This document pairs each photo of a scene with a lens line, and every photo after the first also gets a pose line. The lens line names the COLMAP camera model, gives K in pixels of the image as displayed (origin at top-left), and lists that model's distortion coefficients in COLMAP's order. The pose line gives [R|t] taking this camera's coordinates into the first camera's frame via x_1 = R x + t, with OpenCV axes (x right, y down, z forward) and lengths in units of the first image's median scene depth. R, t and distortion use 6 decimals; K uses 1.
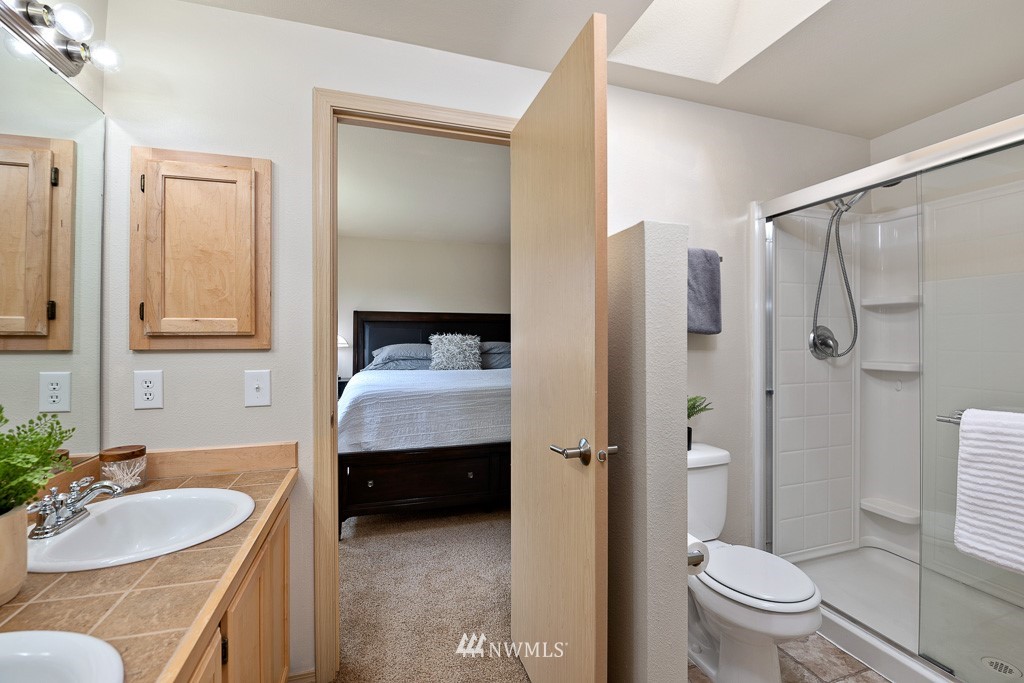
lens RADIAL K [[460.0, 0, 514.5], [0, 460.0, 341.6], [0, 0, 1]] dist [0.000404, 0.000012]
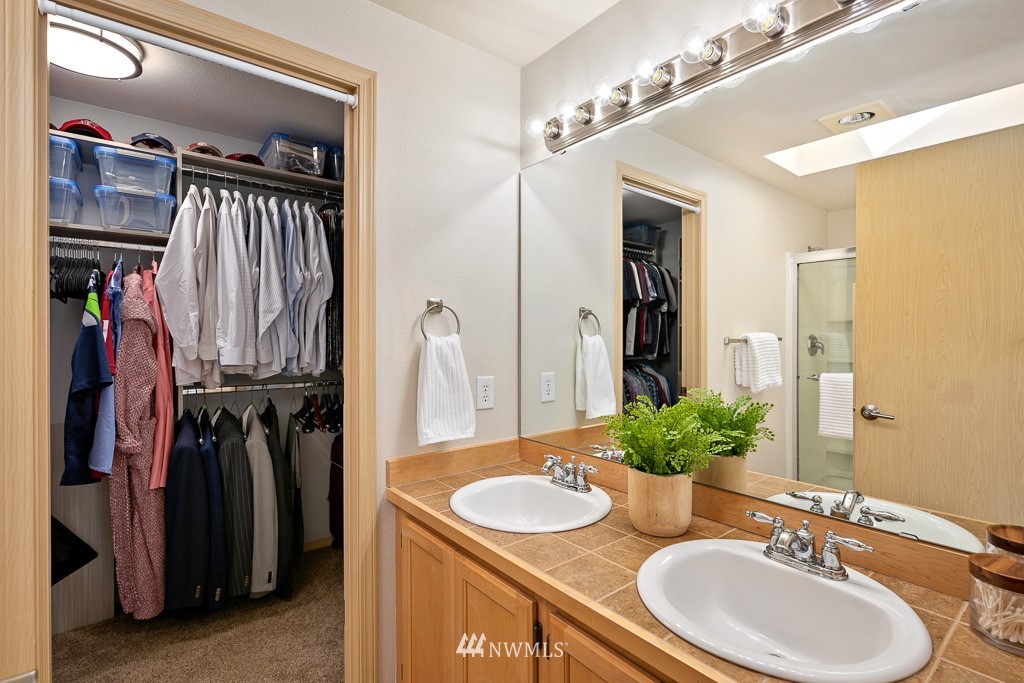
lens RADIAL K [[478.5, 0, 510.0], [0, 478.5, 340.9], [0, 0, 1]] dist [0.000235, -0.000004]
pose [[-0.939013, -0.002996, -0.343869, -0.175581], [-0.001954, 0.999992, -0.003376, -0.026988], [0.343876, -0.002498, -0.939012, 2.060532]]
